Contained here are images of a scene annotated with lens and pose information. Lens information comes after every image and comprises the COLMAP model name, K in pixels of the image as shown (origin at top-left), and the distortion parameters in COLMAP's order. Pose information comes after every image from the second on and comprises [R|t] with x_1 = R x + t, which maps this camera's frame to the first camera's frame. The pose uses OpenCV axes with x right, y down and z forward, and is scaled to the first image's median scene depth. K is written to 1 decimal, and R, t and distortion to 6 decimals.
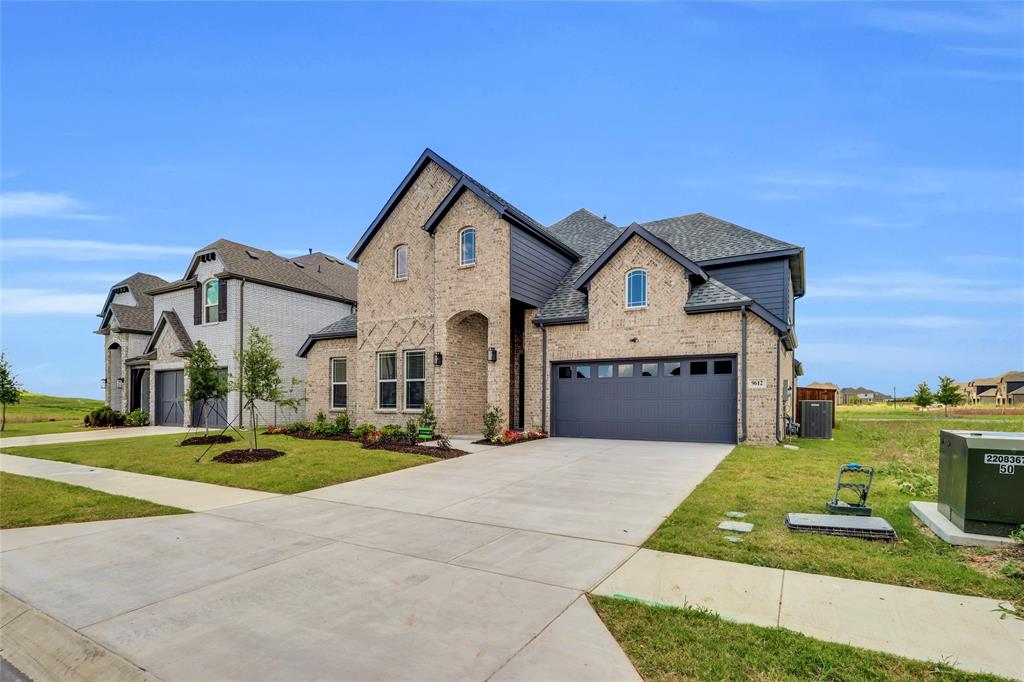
lens RADIAL K [[492.3, 0, 514.9], [0, 492.3, 341.9], [0, 0, 1]] dist [-0.000690, -0.000214]
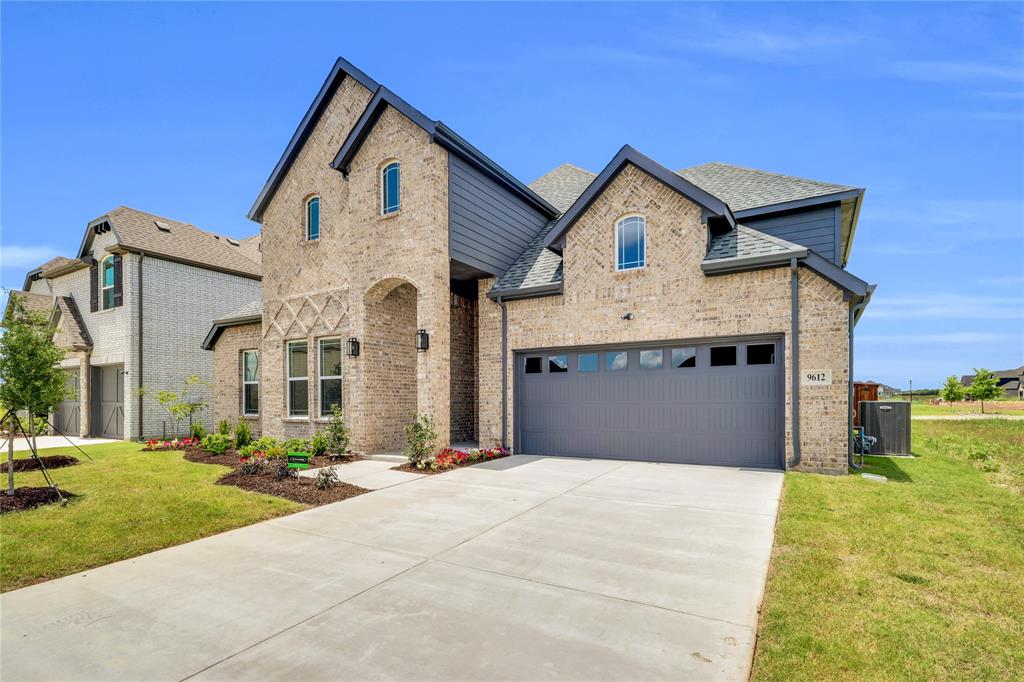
lens RADIAL K [[492.3, 0, 508.9], [0, 492.3, 340.6], [0, 0, 1]] dist [-0.000690, -0.000214]
pose [[0.999817, -0.010189, -0.016190, 0.081588], [0.010250, 0.999941, 0.003720, 0.024117], [0.016151, -0.003885, 0.999862, 0.289876]]
